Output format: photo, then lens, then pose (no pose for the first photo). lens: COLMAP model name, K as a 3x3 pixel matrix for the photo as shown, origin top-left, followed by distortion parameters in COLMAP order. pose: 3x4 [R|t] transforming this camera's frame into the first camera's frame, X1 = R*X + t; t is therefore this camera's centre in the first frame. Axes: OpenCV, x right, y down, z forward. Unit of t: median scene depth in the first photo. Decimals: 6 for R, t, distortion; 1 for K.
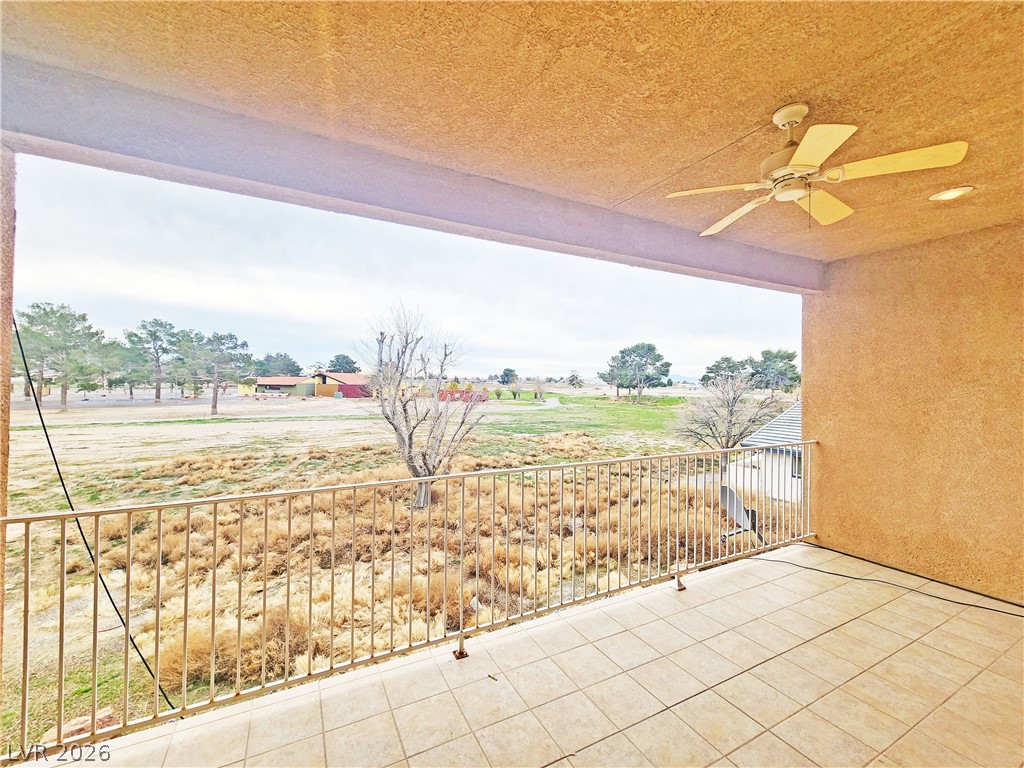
lens RADIAL K [[423.3, 0, 509.7], [0, 423.3, 383.5], [0, 0, 1]] dist [-0.000824, -0.000401]
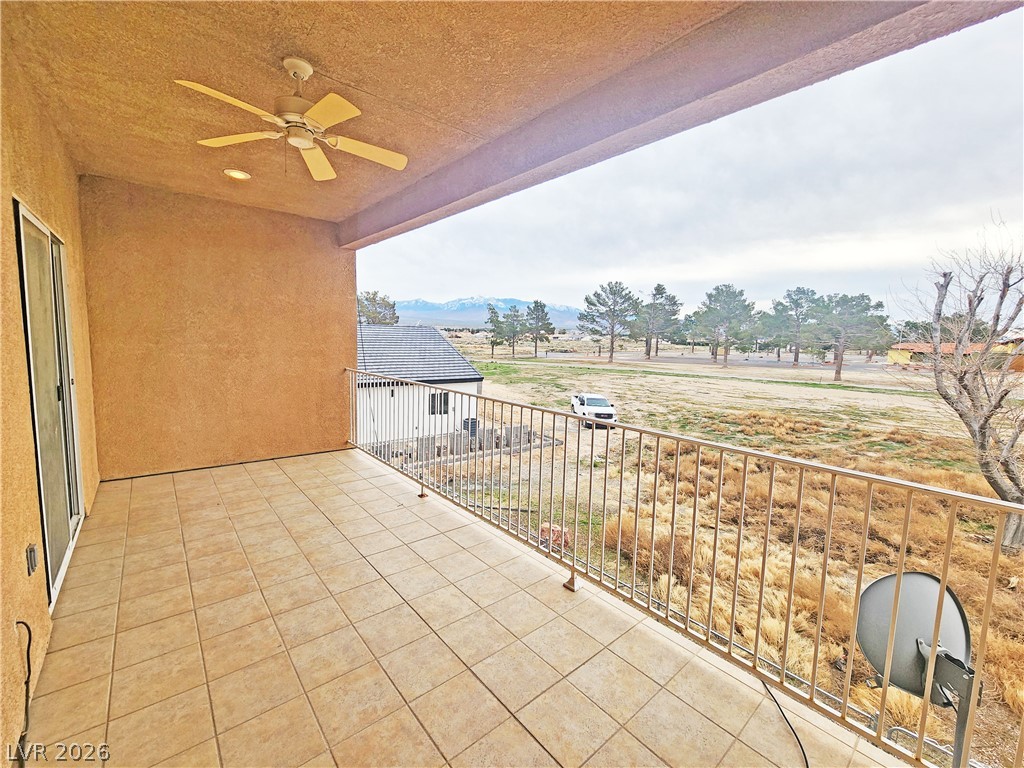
lens RADIAL K [[423.3, 0, 509.8], [0, 423.3, 382.2], [0, 0, 1]] dist [-0.000824, -0.000401]
pose [[0.226968, 0.099795, -0.968776, 0.226714], [-0.025880, 0.995003, 0.096433, 0.008783], [0.973558, 0.003184, 0.228416, 0.149072]]
